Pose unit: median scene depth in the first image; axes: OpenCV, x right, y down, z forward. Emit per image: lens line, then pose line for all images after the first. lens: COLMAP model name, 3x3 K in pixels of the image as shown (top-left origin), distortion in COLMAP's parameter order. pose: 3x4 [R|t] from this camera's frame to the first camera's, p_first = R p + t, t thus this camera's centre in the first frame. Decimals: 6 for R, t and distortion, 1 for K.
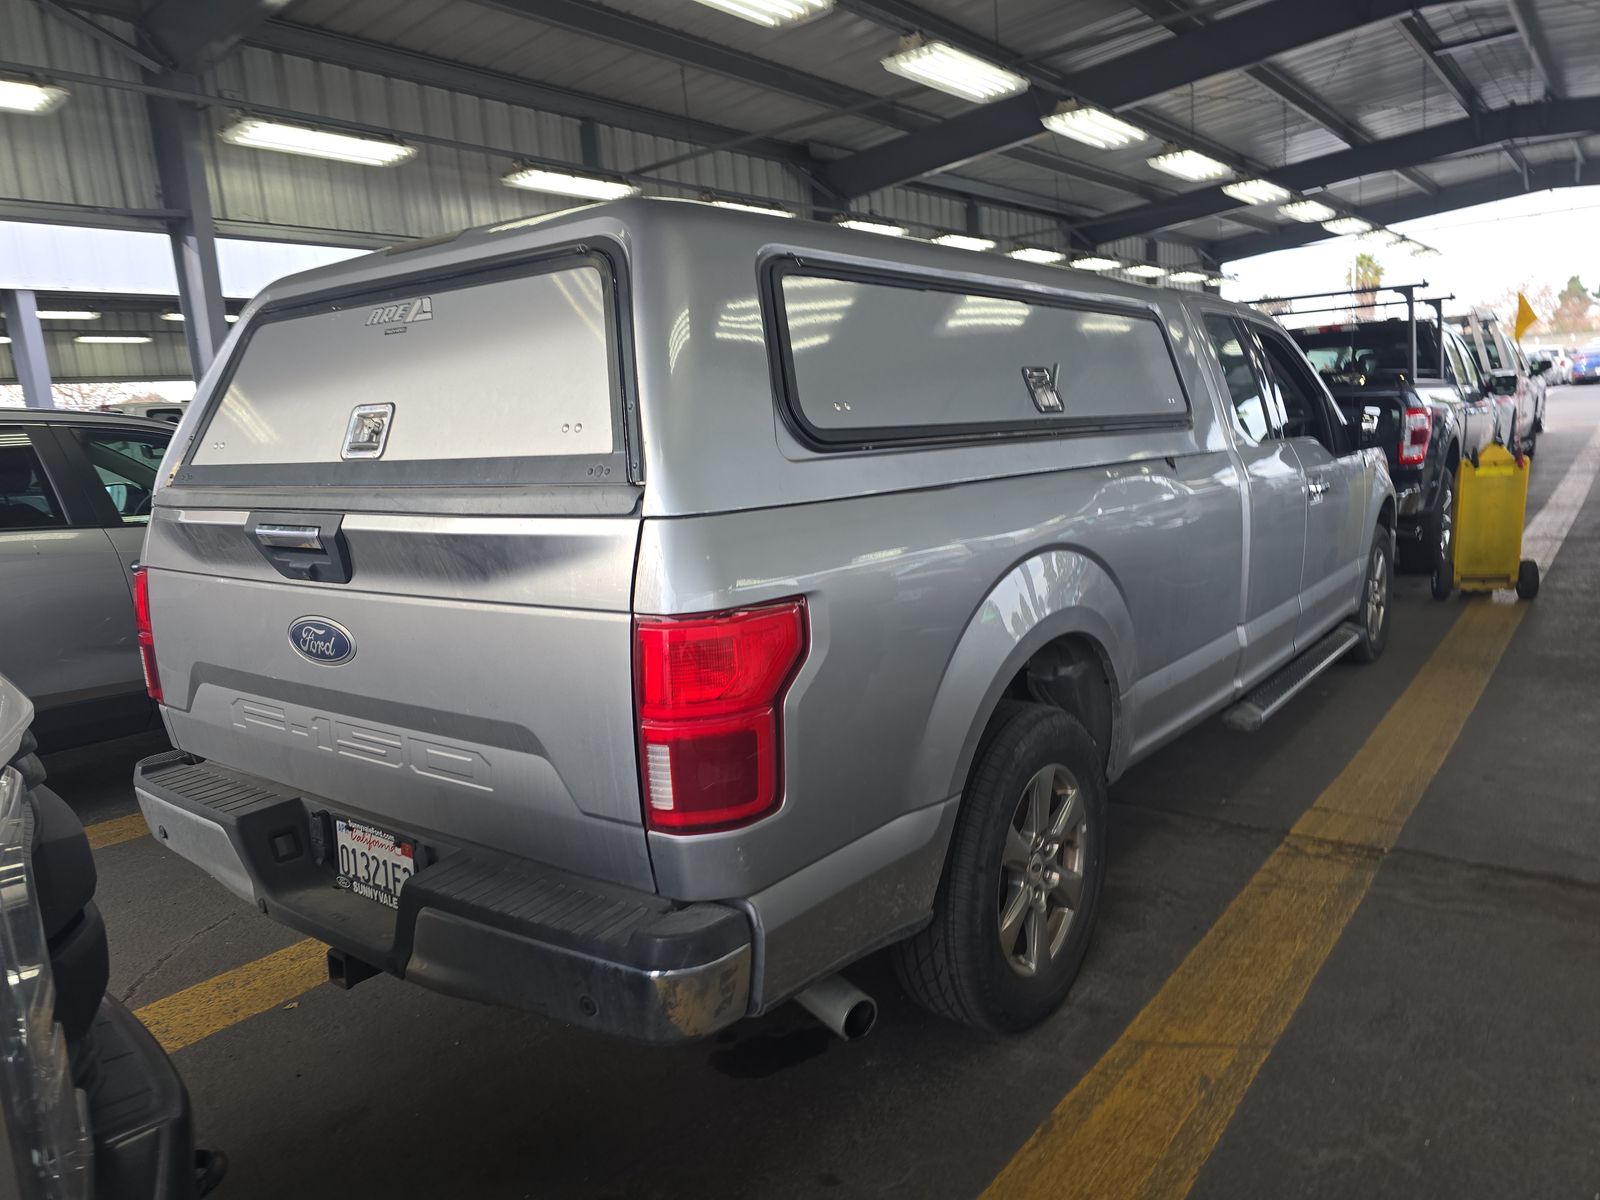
lens RADIAL K [[1090.4, 0, 799.1], [0, 1090.4, 605.6], [0, 0, 1]] dist [0.048107, -0.045808]
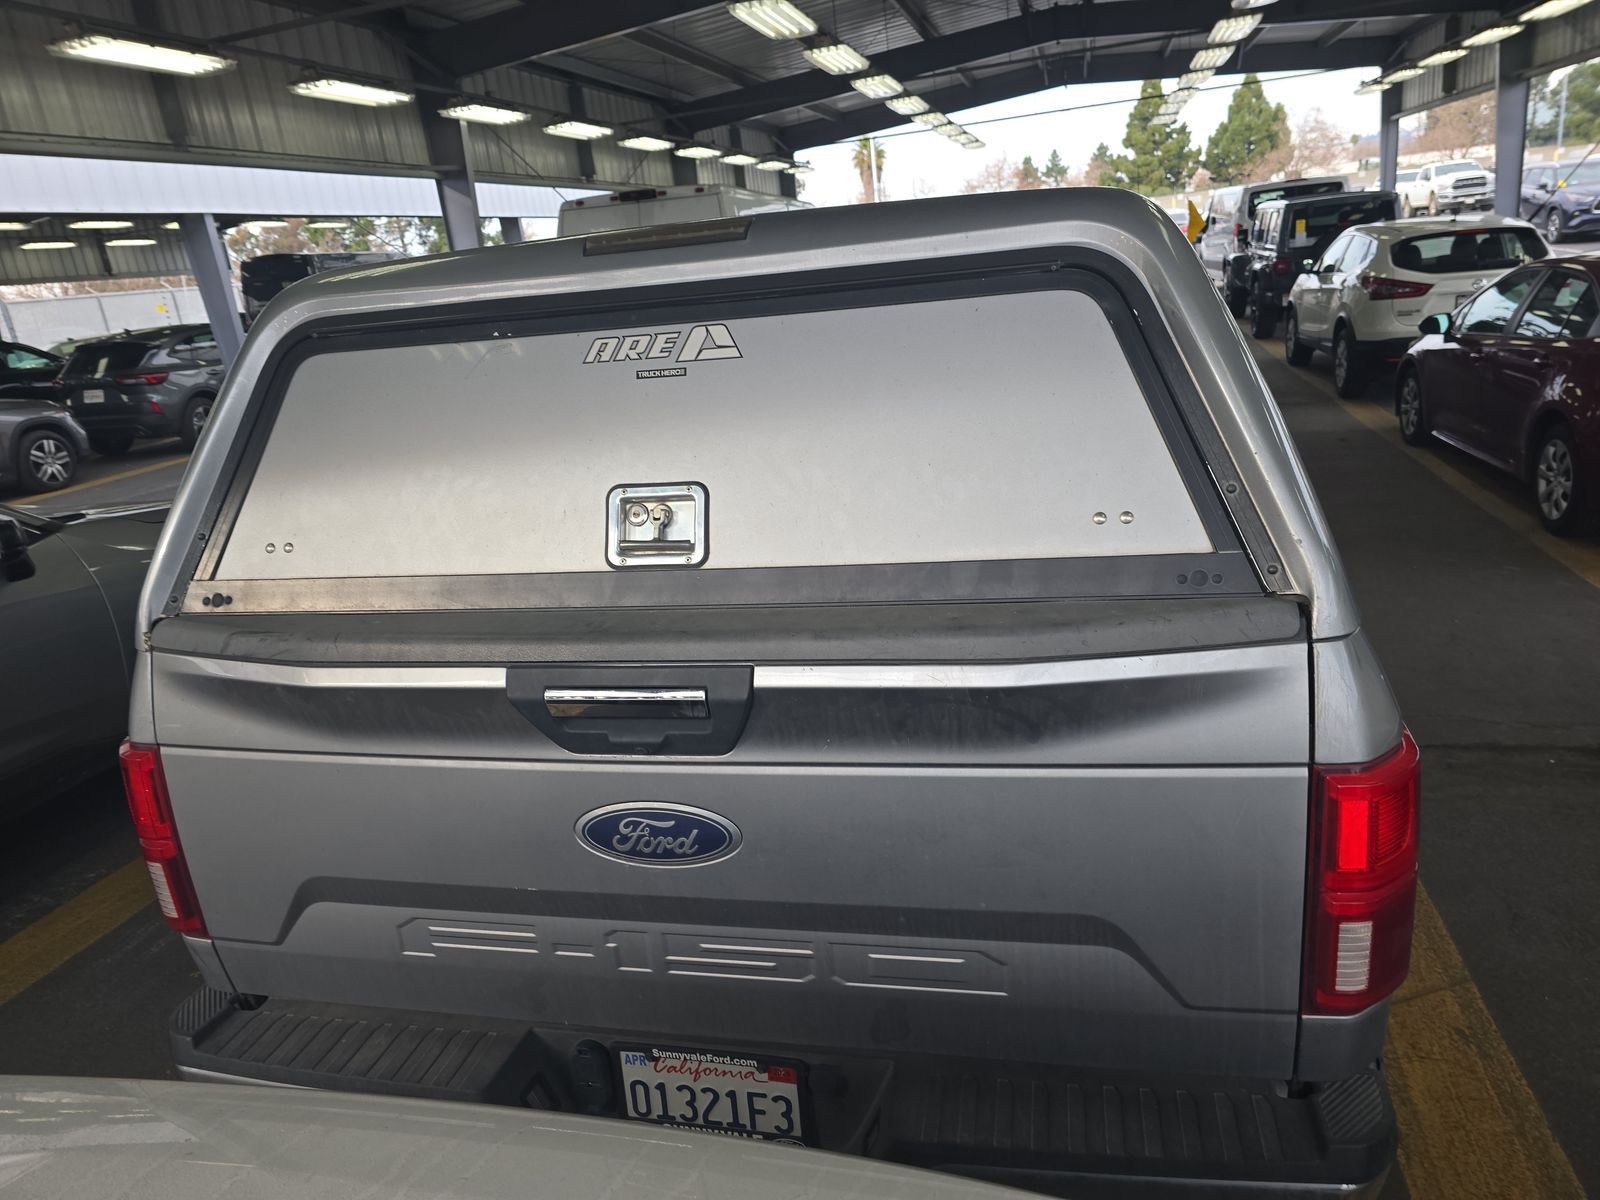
lens RADIAL K [[1090.4, 0, 805.4], [0, 1090.4, 601.6], [0, 0, 1]] dist [0.048107, -0.045808]
pose [[0.914069, -0.149201, 0.377118, -0.187382], [0.112113, 0.986594, 0.118587, -0.059349], [-0.389755, -0.066117, 0.918542, 0.105814]]
